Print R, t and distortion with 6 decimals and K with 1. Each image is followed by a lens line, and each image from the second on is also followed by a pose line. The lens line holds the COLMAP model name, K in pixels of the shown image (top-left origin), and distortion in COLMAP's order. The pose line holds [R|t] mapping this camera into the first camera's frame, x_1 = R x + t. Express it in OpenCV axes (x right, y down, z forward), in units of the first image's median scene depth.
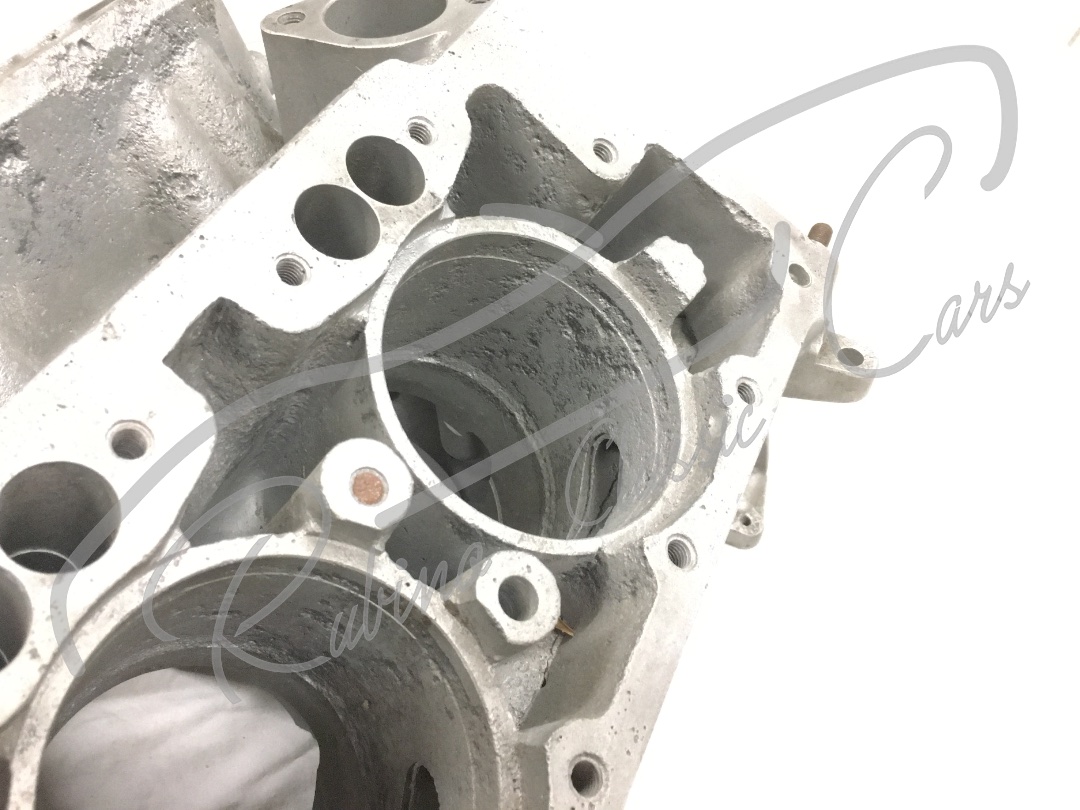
lens RADIAL K [[1002.0, 0, 495.5], [0, 1002.0, 372.4], [0, 0, 1]] dist [0.035955, -0.014670]
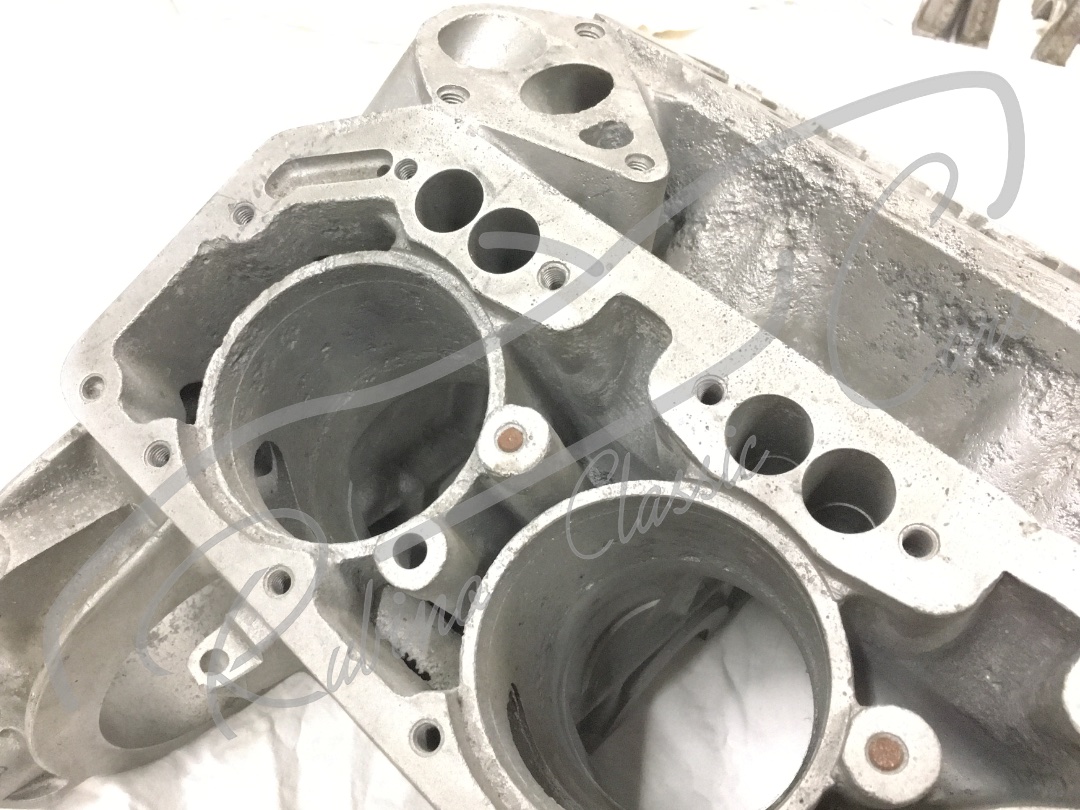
lens RADIAL K [[1062.3, 0, 475.3], [0, 1062.3, 419.0], [0, 0, 1]] dist [0.036367, -0.013943]
pose [[-0.339574, 0.698638, -0.629758, 0.351314], [-0.745969, 0.207777, 0.632740, -0.253338], [0.572905, 0.684641, 0.450606, 0.009873]]
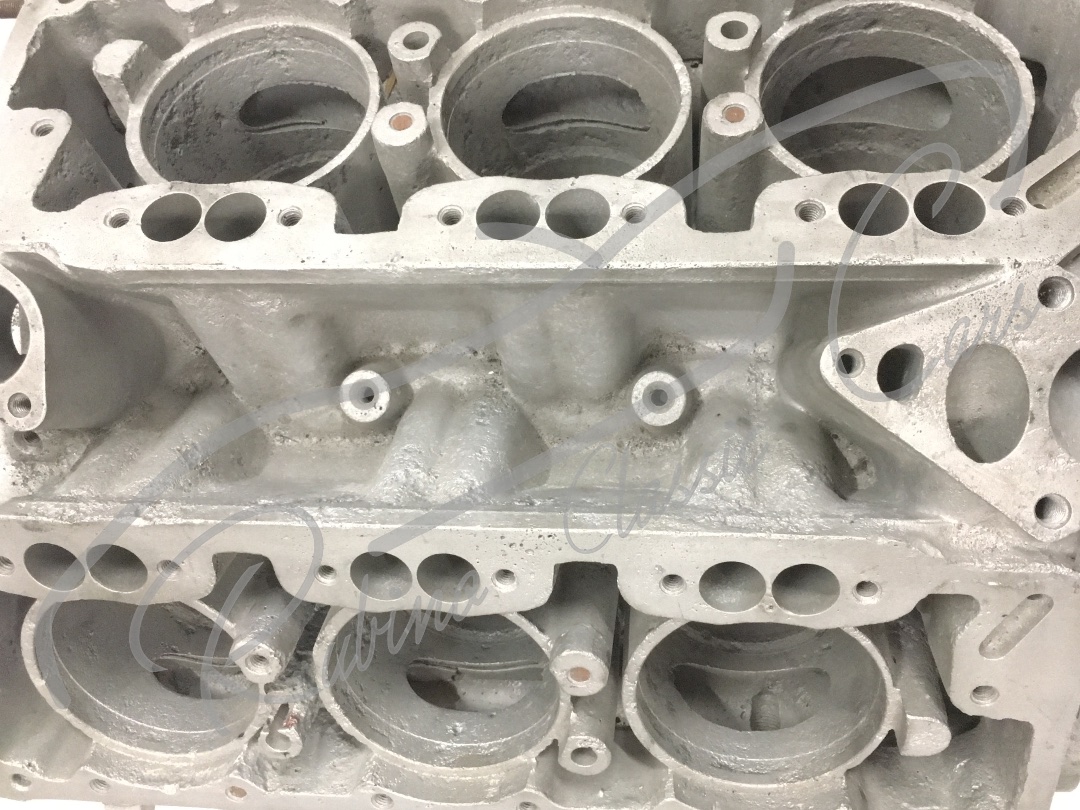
lens RADIAL K [[1057.0, 0, 563.5], [0, 1057.0, 399.5], [0, 0, 1]] dist [0.069212, -0.112533]
pose [[-0.424099, -0.903851, 0.056511, -0.559549], [0.739885, -0.309830, 0.597139, -0.654366], [-0.522216, 0.295058, 0.800144, -0.313420]]
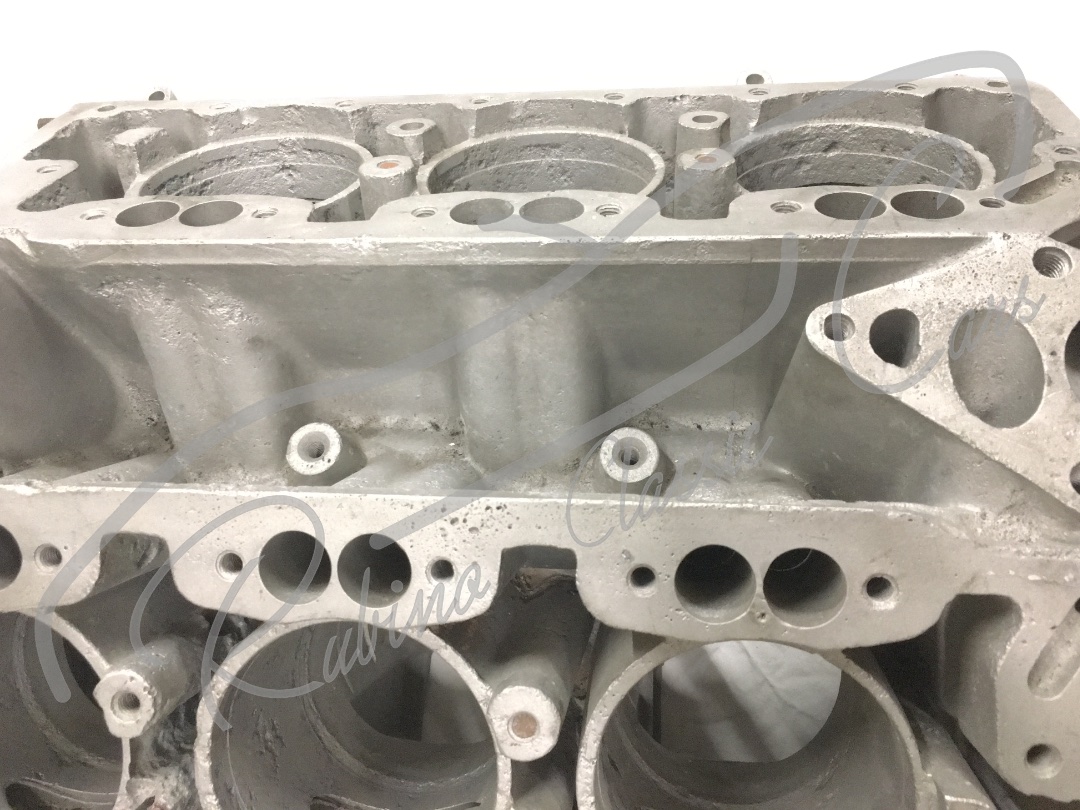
lens RADIAL K [[958.5, 0, 541.2], [0, 958.5, 383.3], [0, 0, 1]] dist [0.064995, -0.094585]
pose [[-0.372124, -0.811933, 0.449766, -0.952320], [0.751130, 0.021243, 0.659812, -0.580968], [-0.545278, 0.583364, 0.601962, 0.045111]]
